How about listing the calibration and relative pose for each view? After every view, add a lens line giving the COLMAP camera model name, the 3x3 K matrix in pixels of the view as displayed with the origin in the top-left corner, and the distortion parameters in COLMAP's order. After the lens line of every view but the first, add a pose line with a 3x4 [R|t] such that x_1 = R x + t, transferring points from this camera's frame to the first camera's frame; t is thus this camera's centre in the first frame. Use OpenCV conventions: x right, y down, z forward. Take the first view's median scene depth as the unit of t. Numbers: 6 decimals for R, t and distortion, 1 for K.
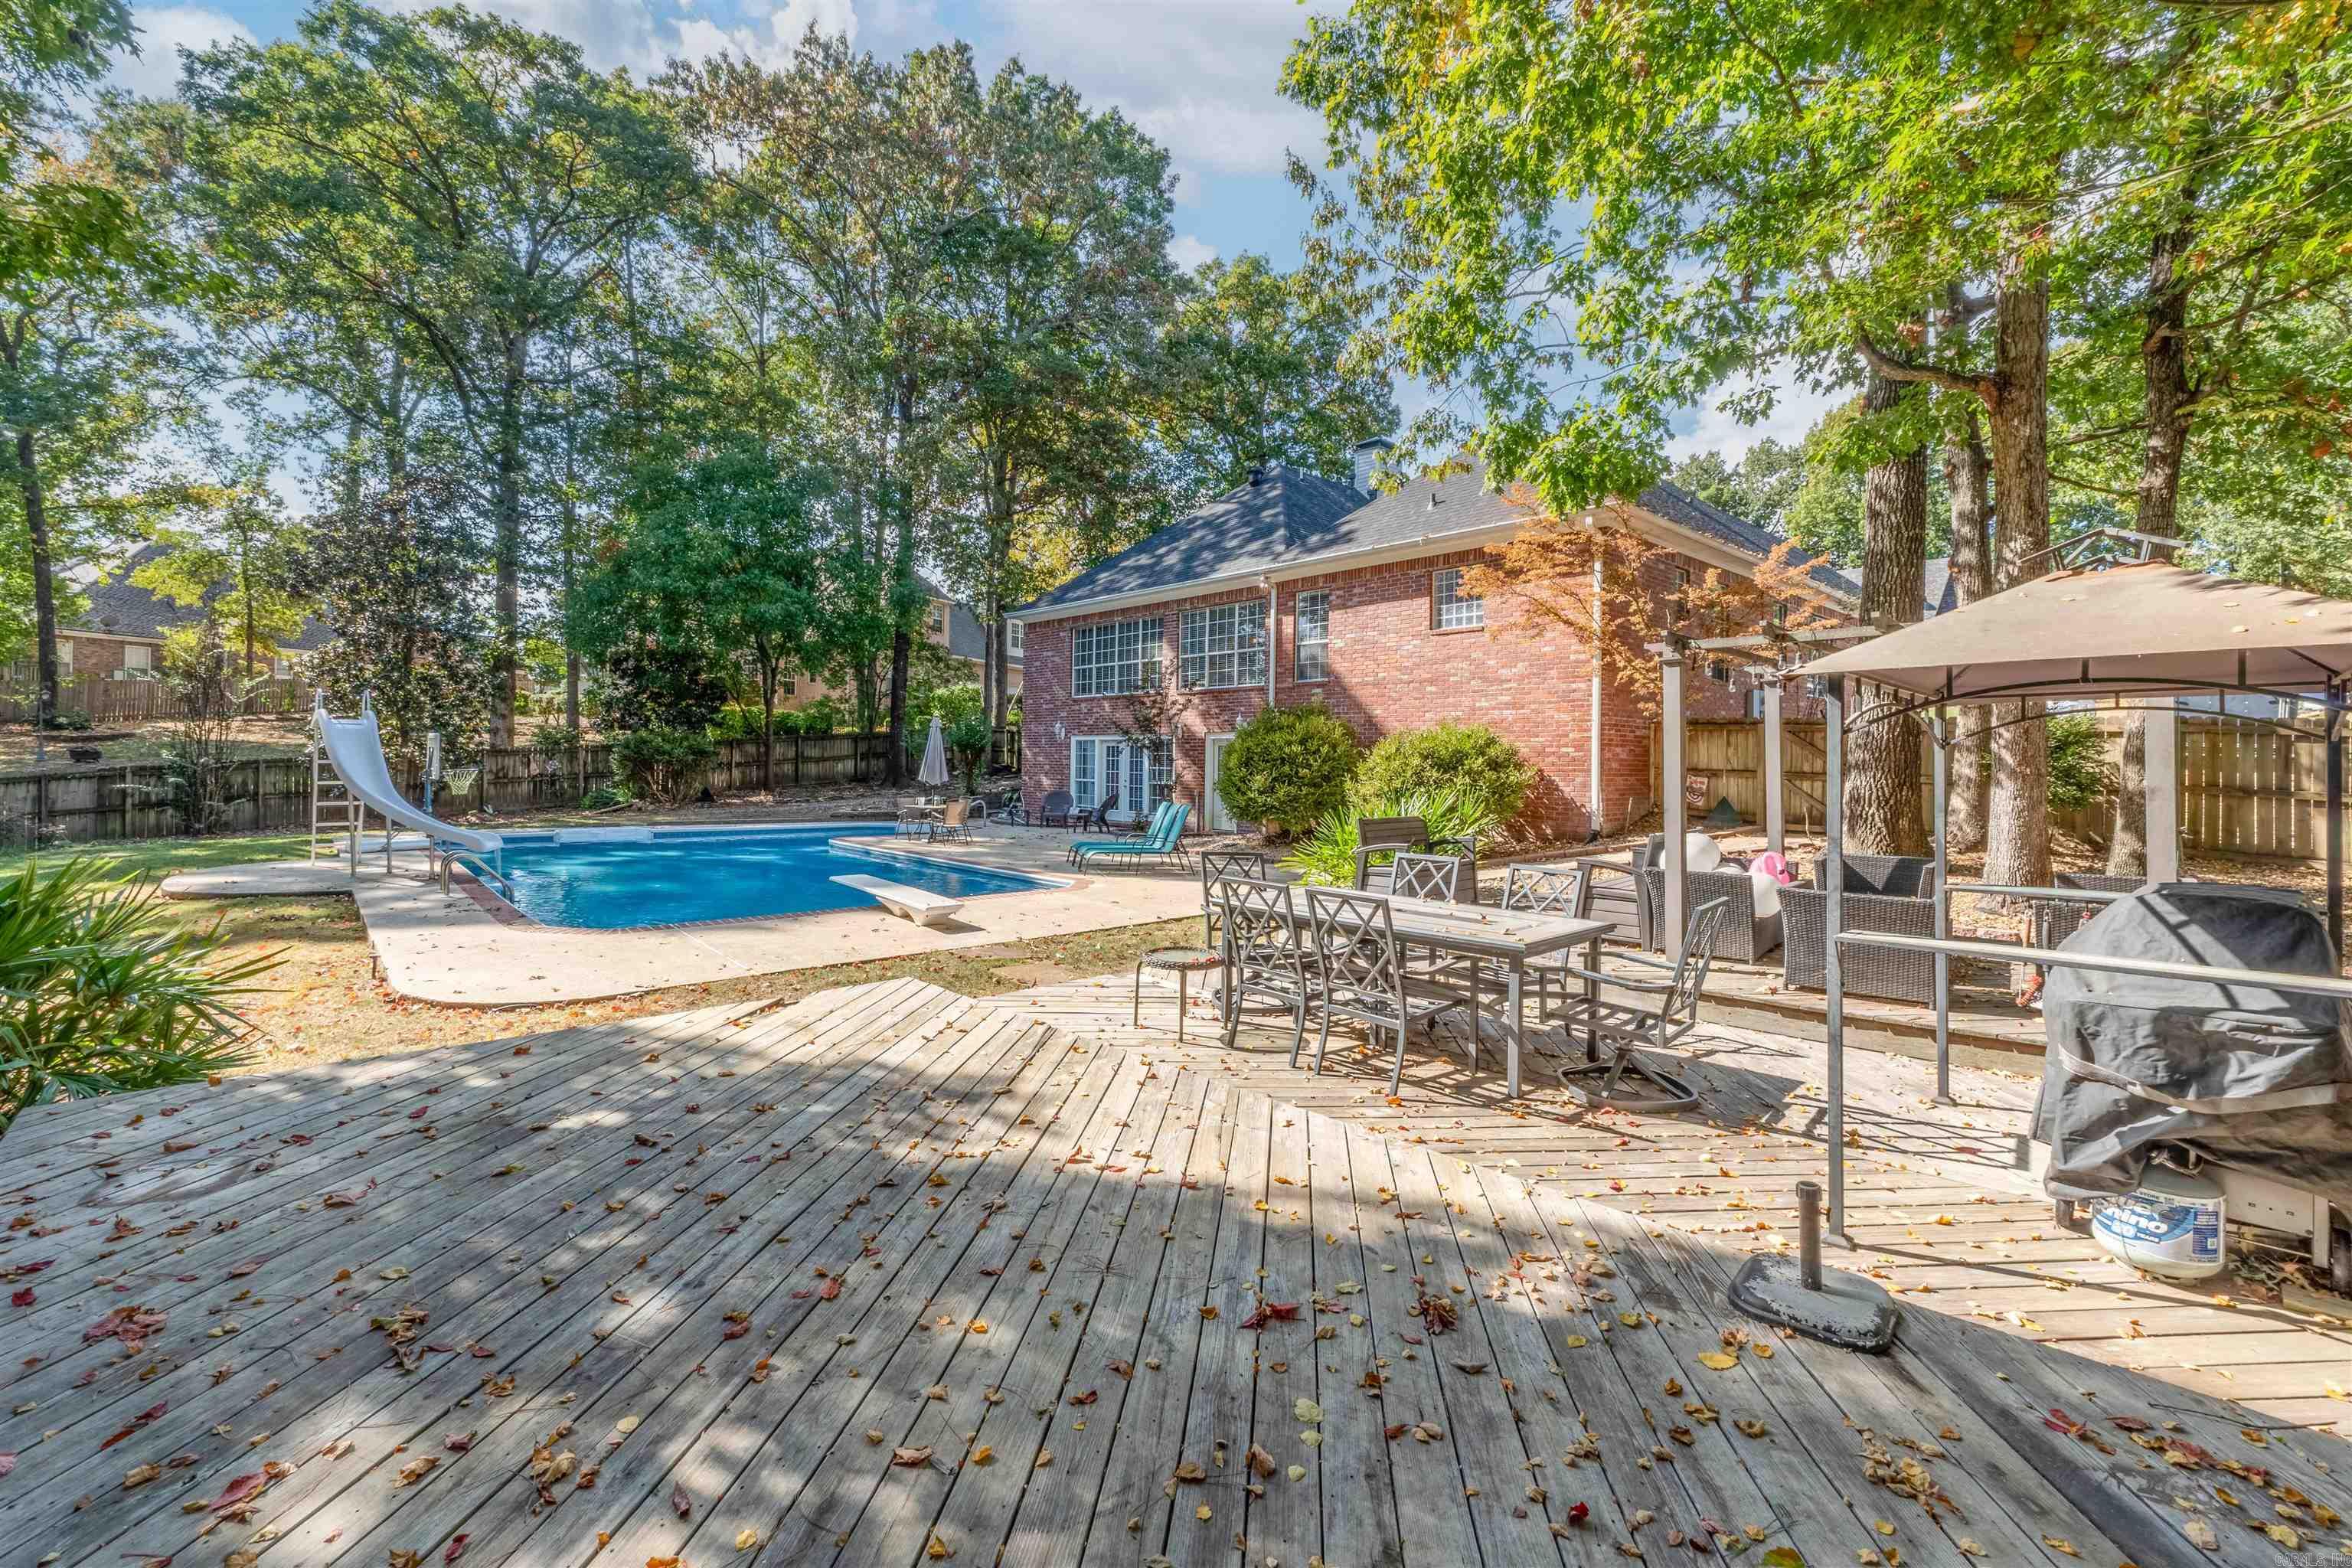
lens RADIAL K [[988.0, 0, 1184.8], [0, 988.0, 759.6], [0, 0, 1]] dist [0.002090, 0.000337]
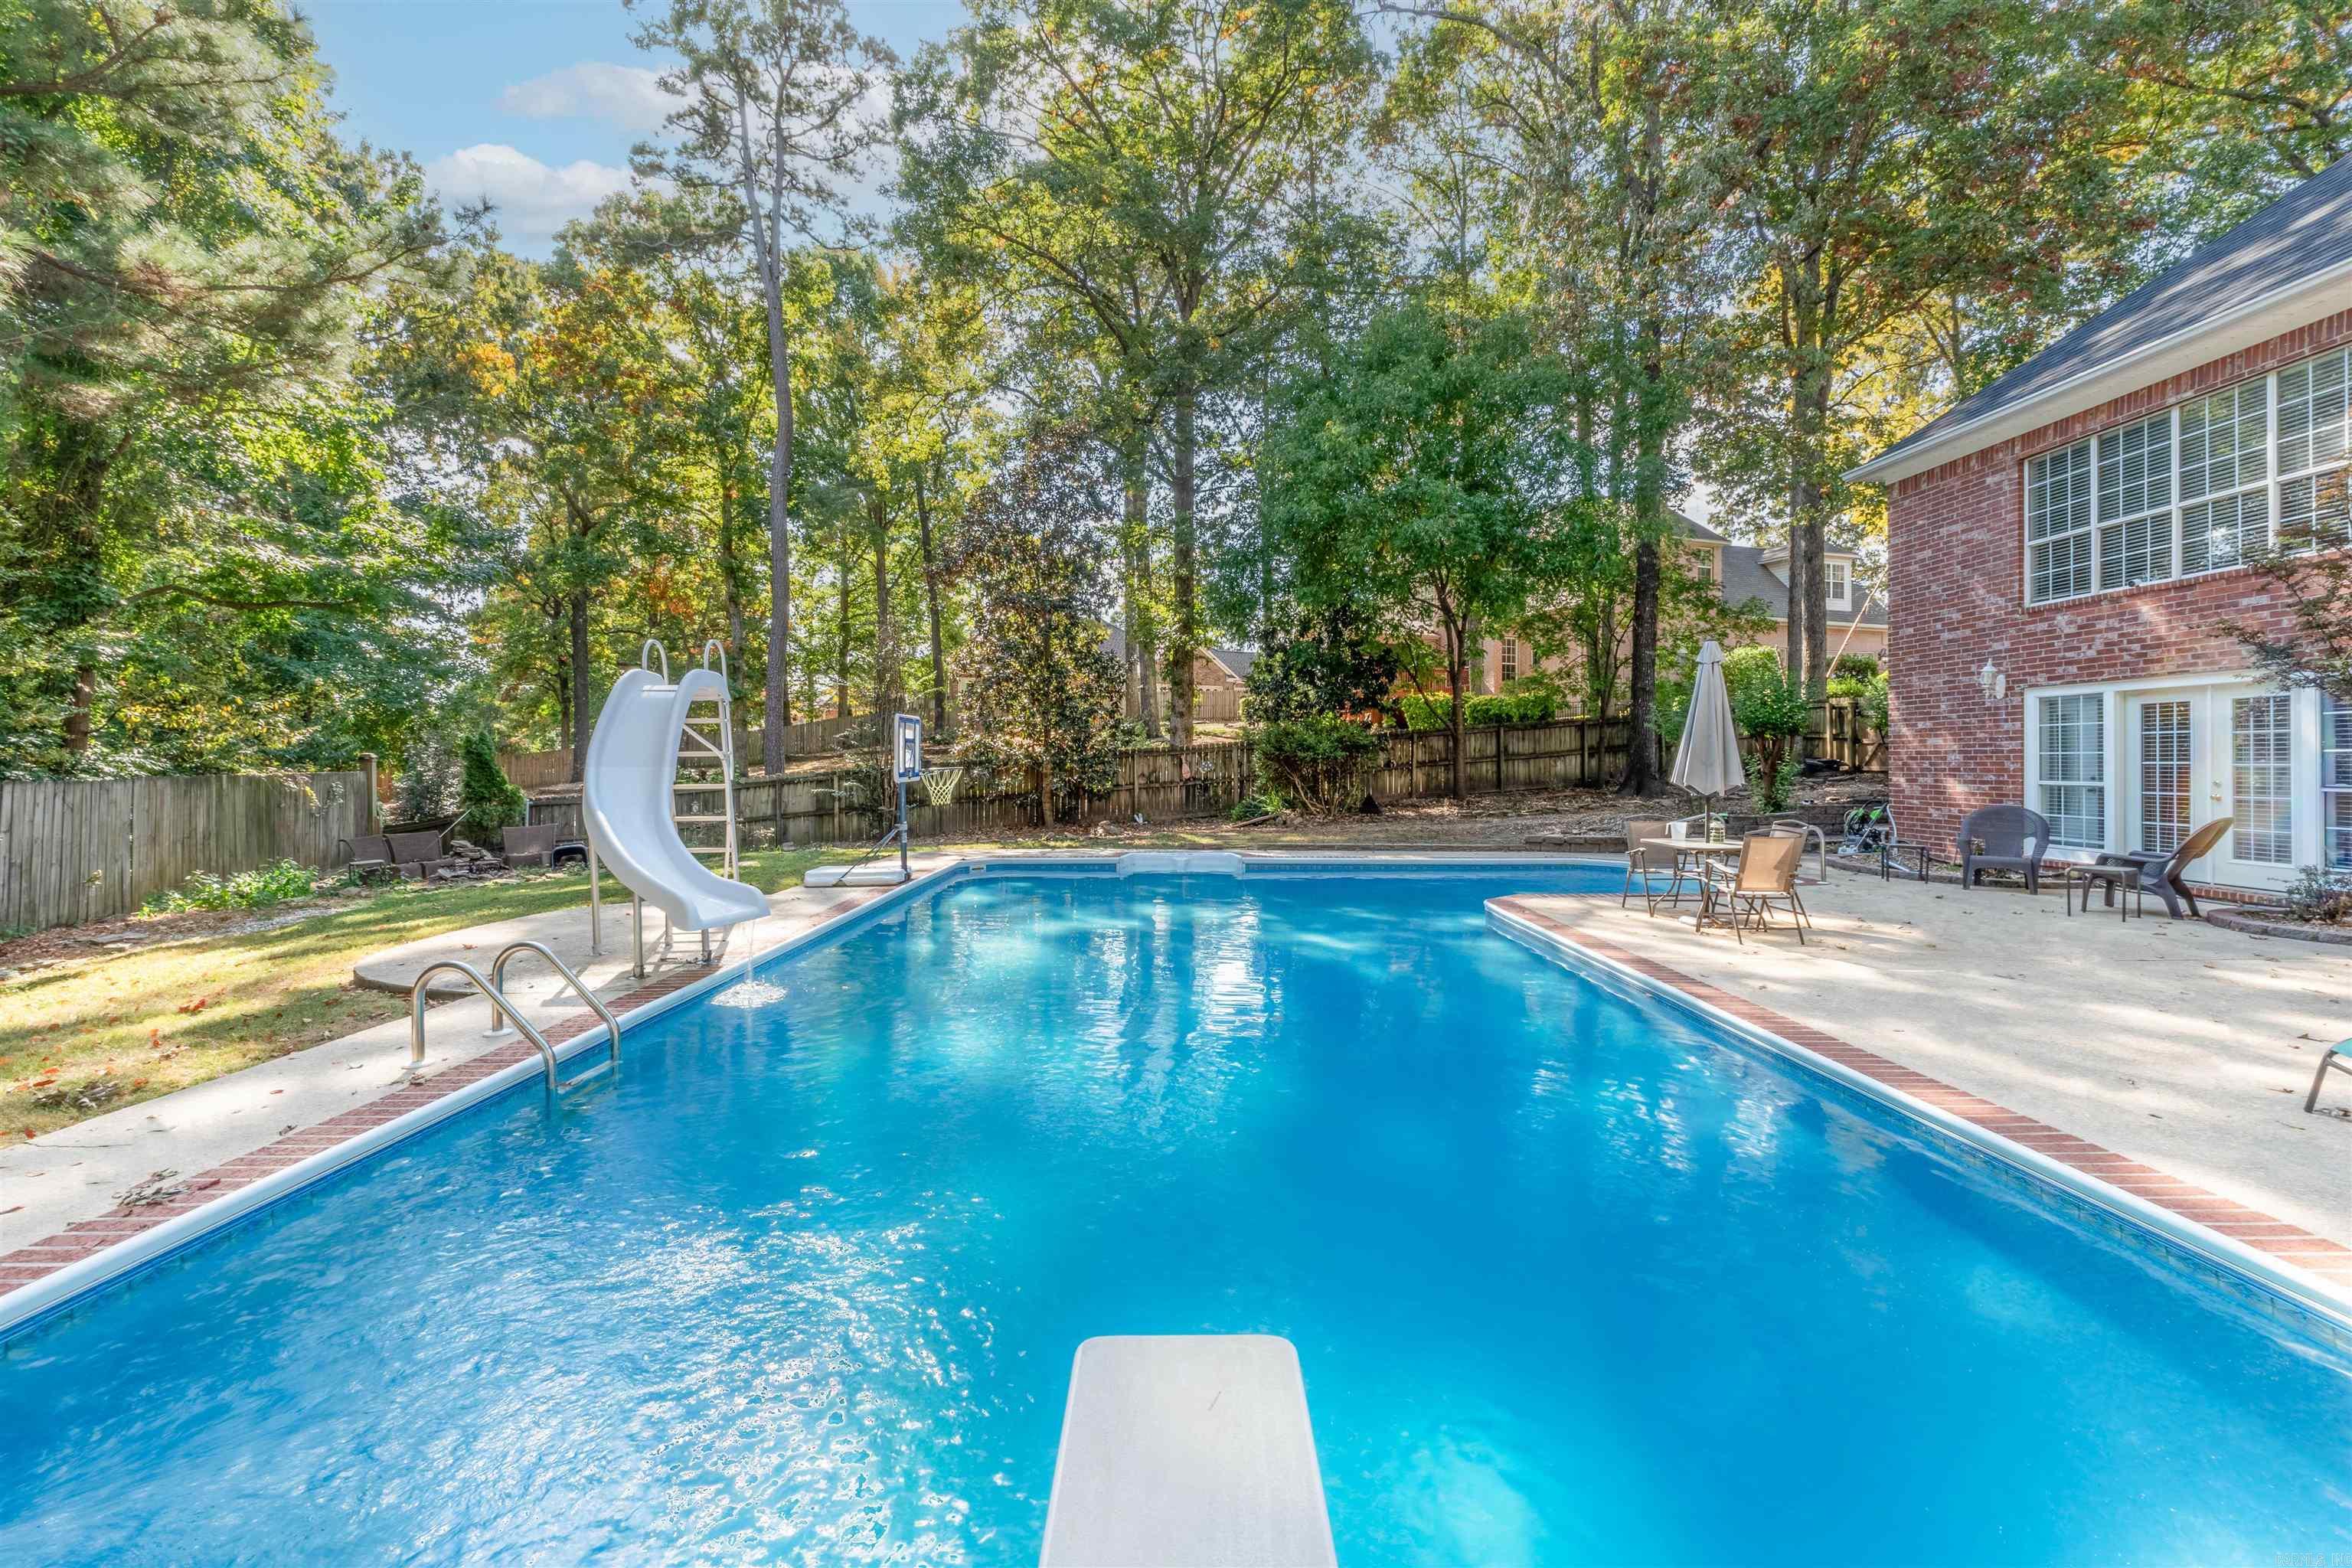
lens RADIAL K [[988.0, 0, 1184.8], [0, 988.0, 759.6], [0, 0, 1]] dist [0.002090, 0.000337]
pose [[0.745470, -0.017964, -0.666297, -0.085374], [0.014217, 0.999838, -0.011050, 0.007542], [0.666387, -0.001235, 0.745605, 0.327910]]
